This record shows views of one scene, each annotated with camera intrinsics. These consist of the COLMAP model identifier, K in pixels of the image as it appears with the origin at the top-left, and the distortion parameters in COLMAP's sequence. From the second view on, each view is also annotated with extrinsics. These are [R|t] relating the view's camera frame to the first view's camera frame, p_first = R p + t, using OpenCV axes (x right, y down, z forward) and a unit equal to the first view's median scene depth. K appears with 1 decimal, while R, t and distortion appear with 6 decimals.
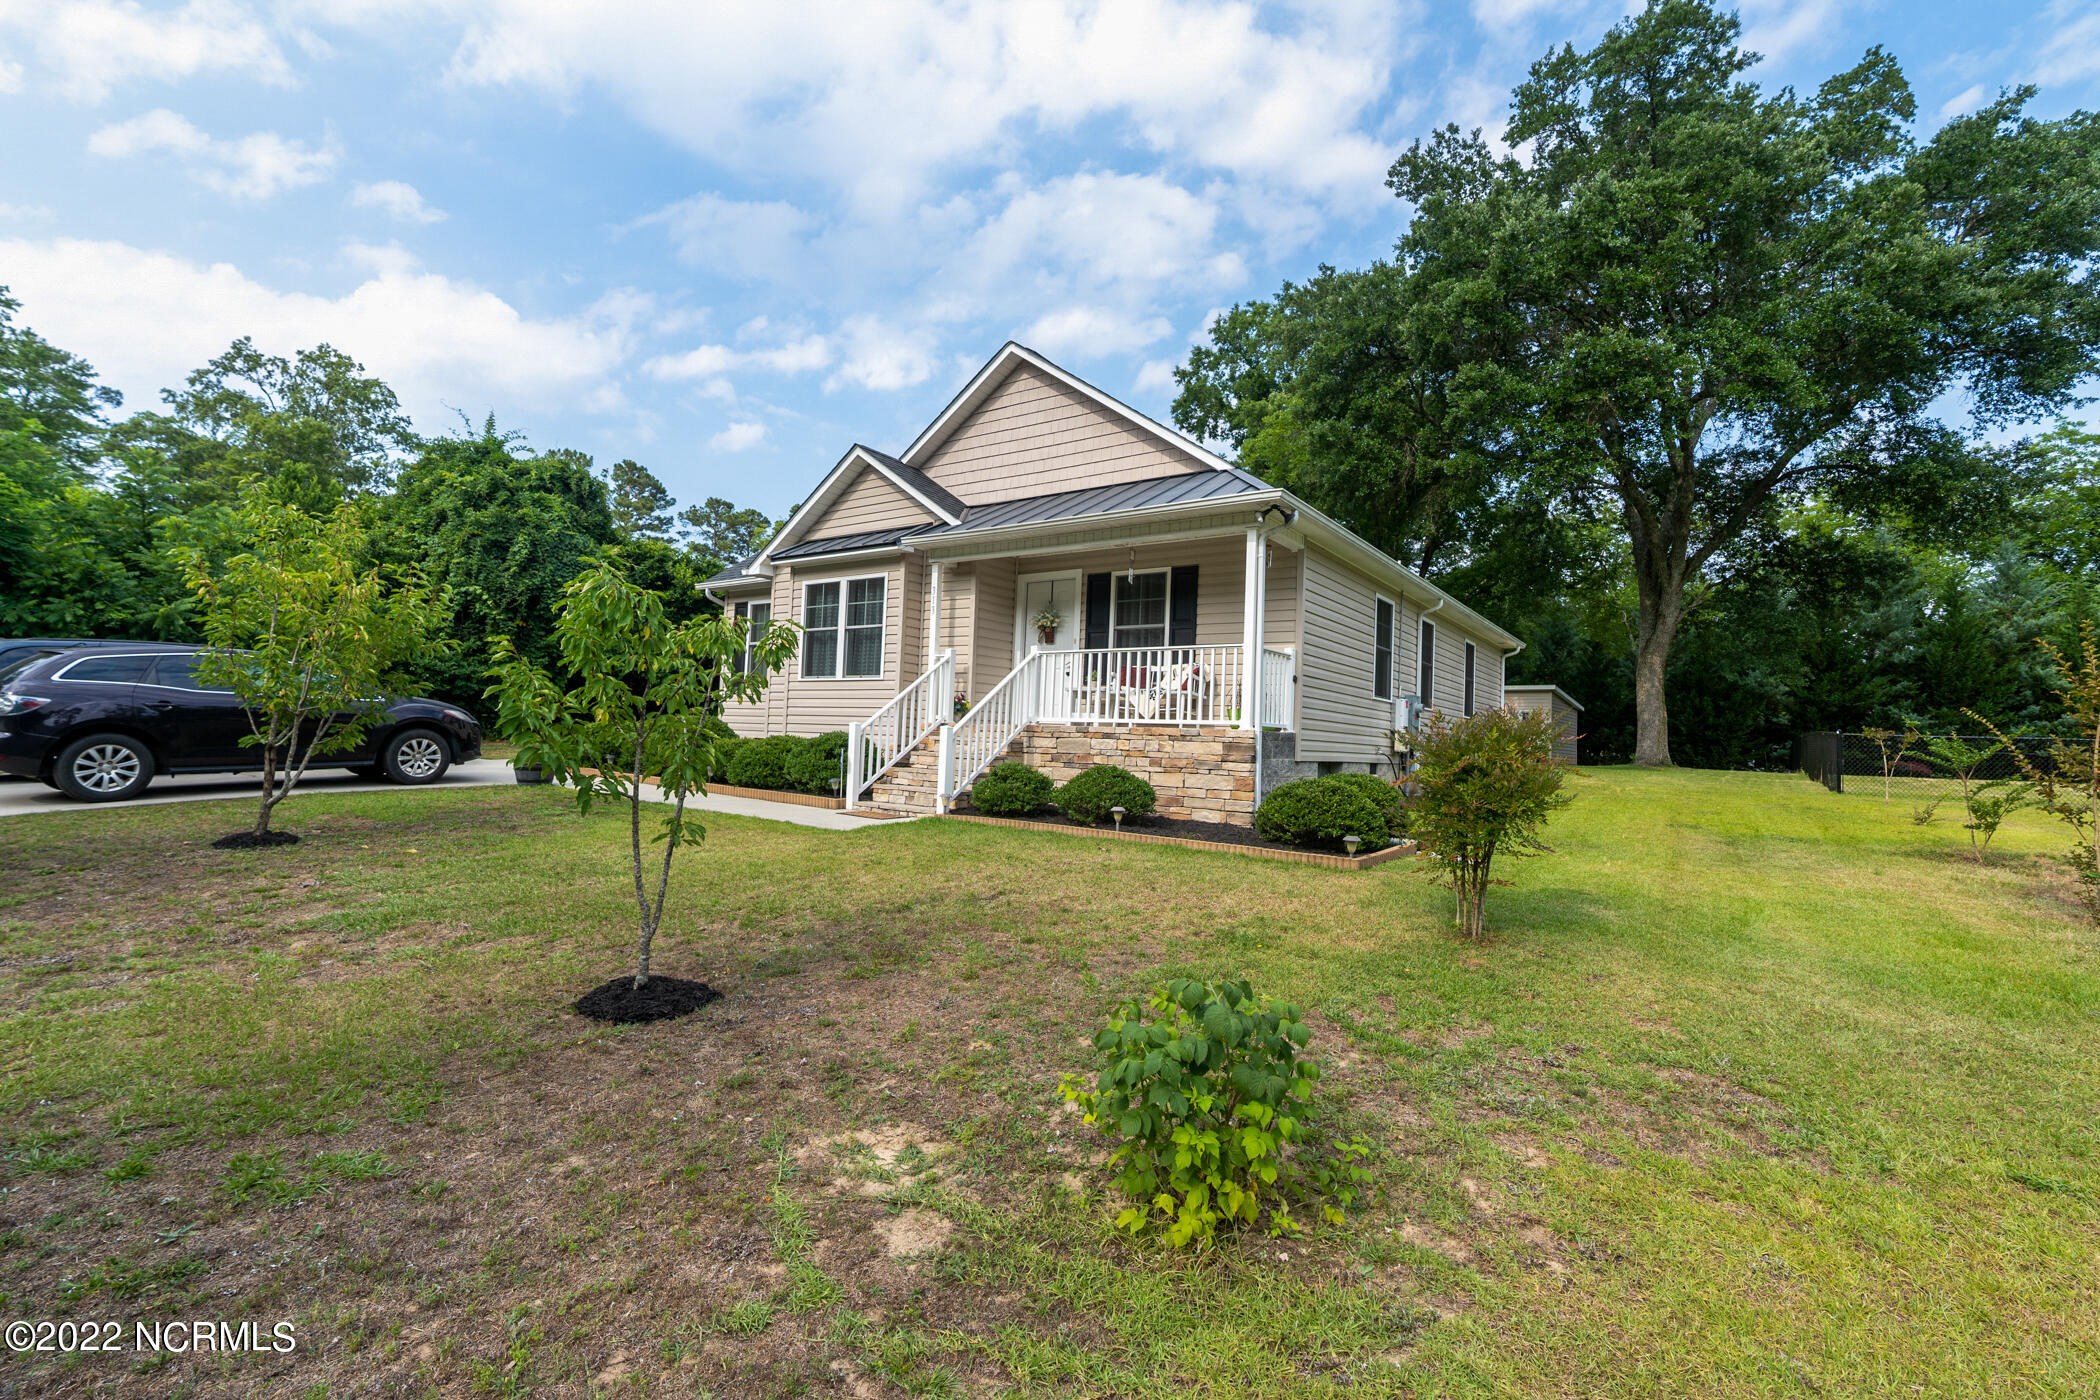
lens RADIAL K [[940.4, 0, 1062.4], [0, 940.4, 708.7], [0, 0, 1]] dist [-0.012223, 0.003785]
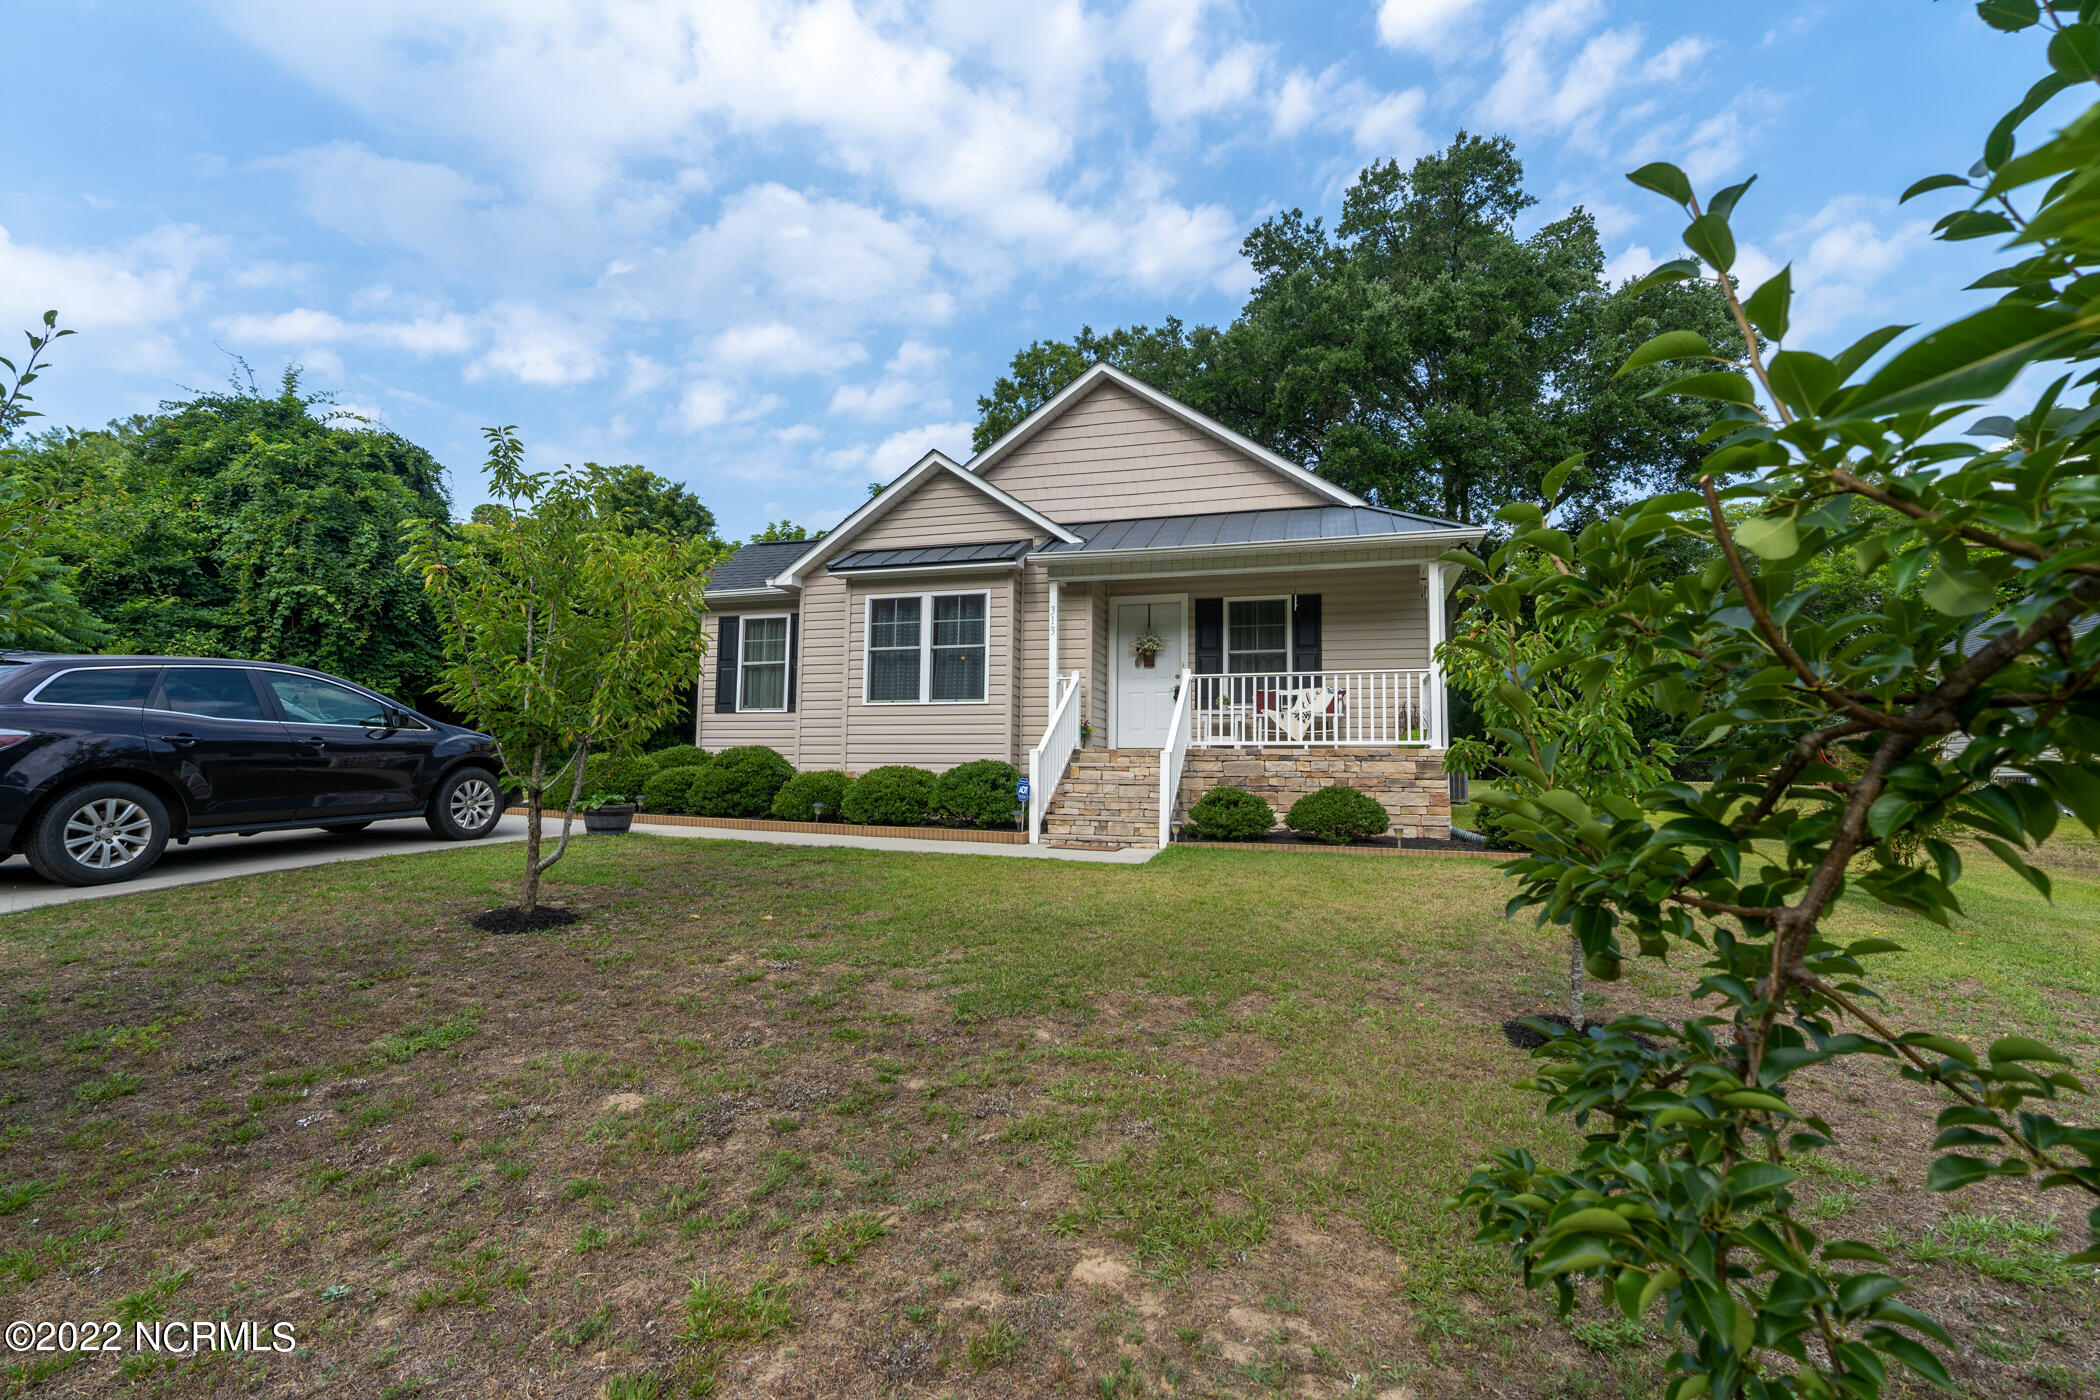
lens RADIAL K [[940.4, 0, 1062.4], [0, 940.4, 708.7], [0, 0, 1]] dist [-0.012223, 0.003785]
pose [[0.944462, -0.002503, 0.328612, -0.291771], [0.012077, 0.999560, -0.027099, 0.000110], [-0.328400, 0.029563, 0.944076, 0.065923]]
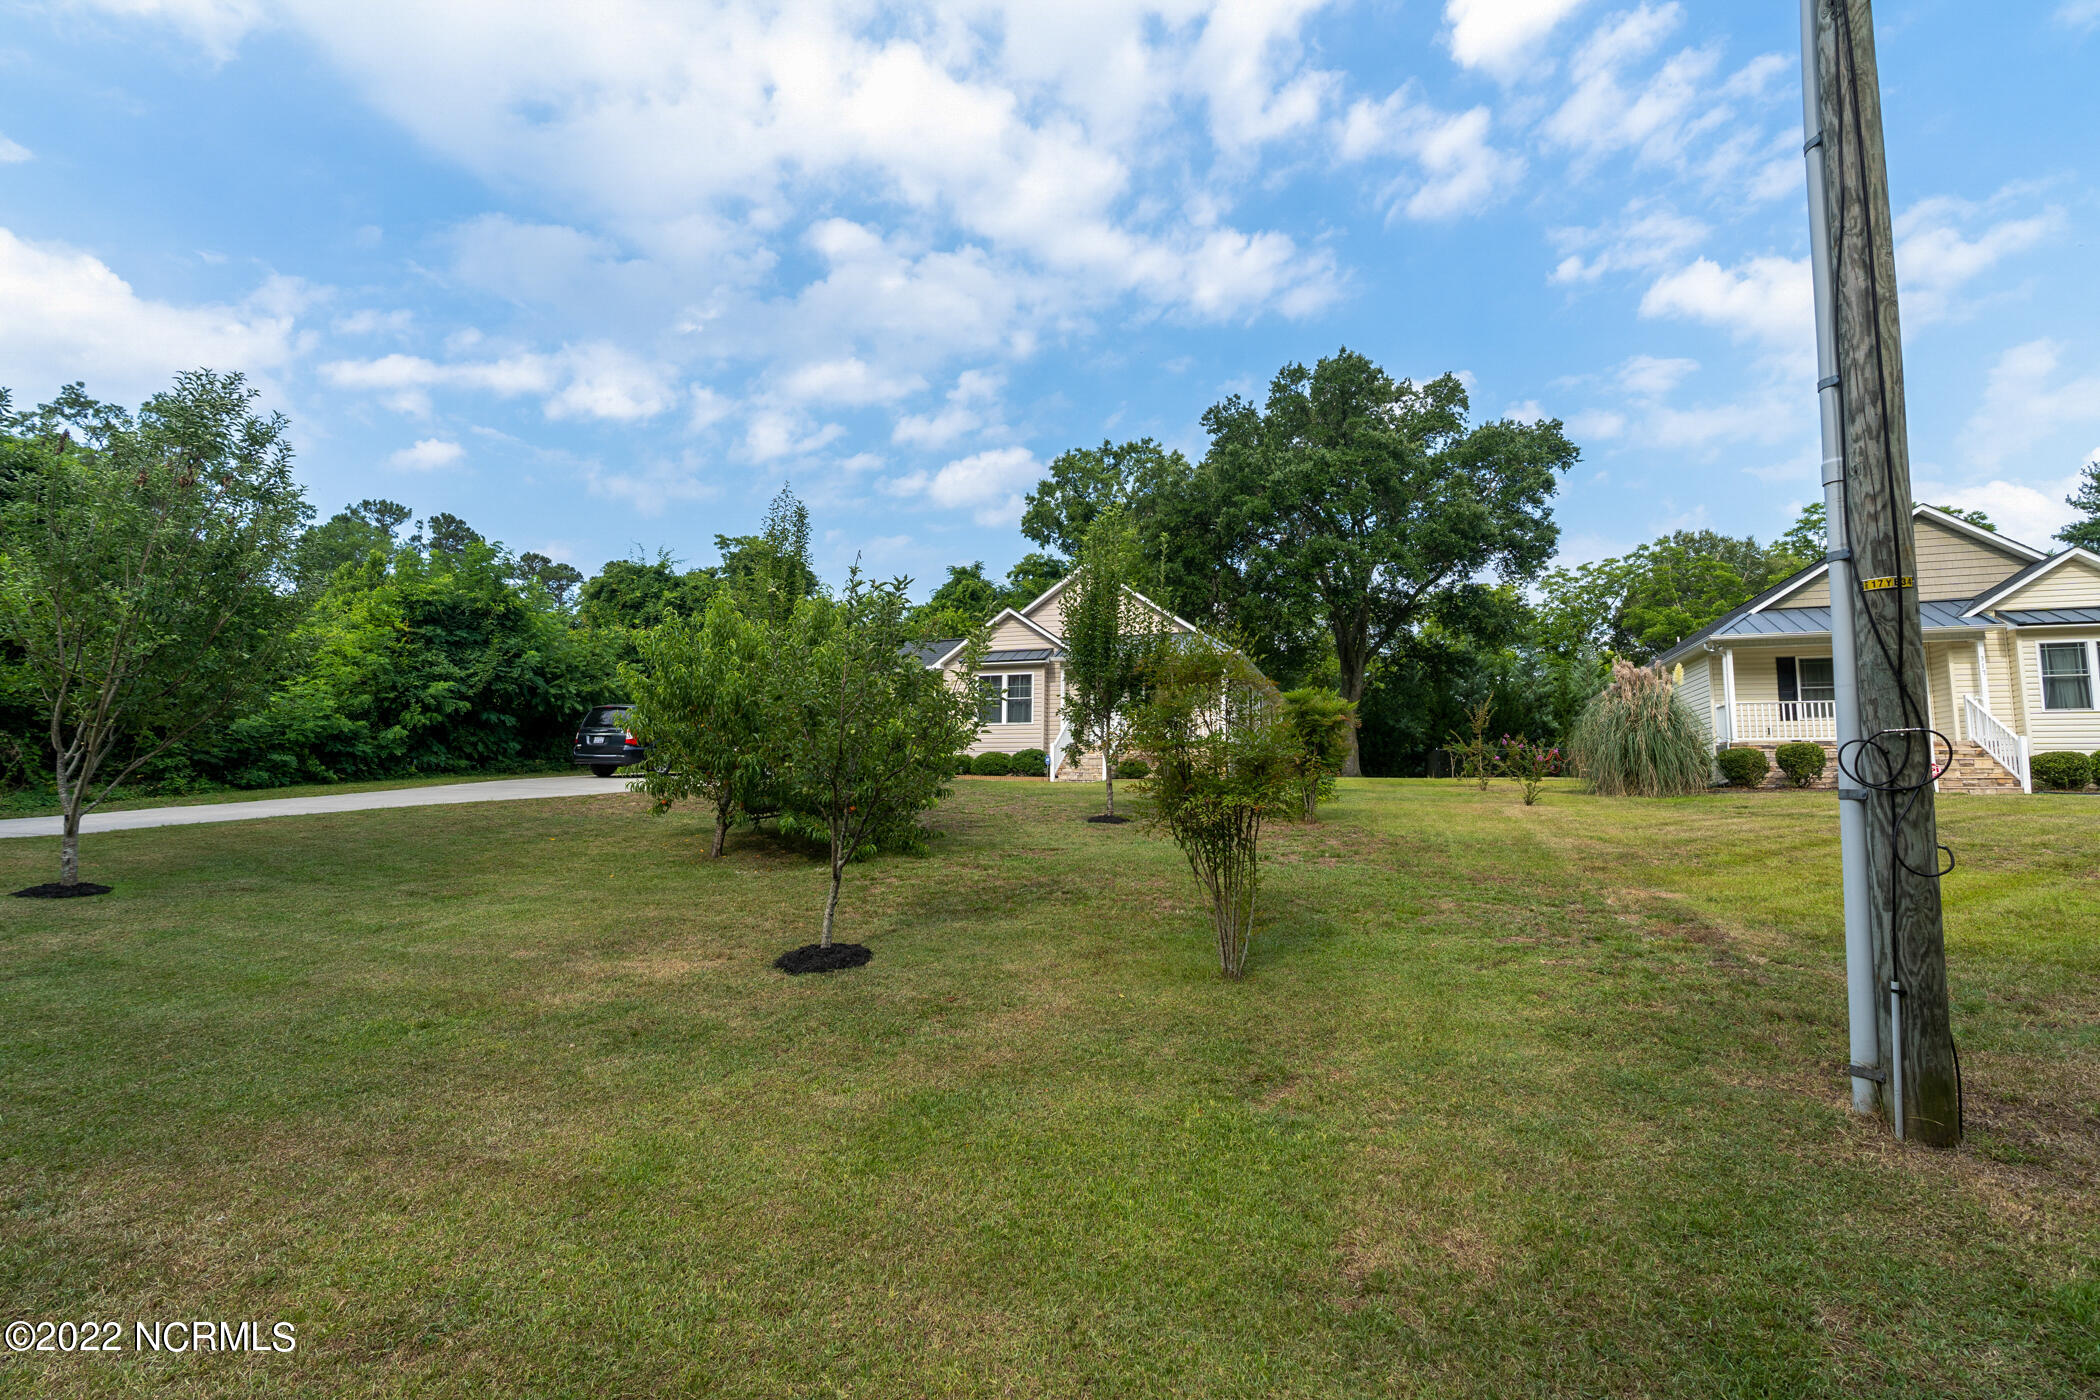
lens RADIAL K [[962.5, 0, 1067.9], [0, 962.5, 697.4], [0, 0, 1]] dist [-0.012618, 0.000226]
pose [[0.957799, 0.004004, 0.287410, -0.494543], [0.014379, 0.997984, -0.061821, 0.028581], [-0.287078, 0.063345, 0.955810, -0.711747]]
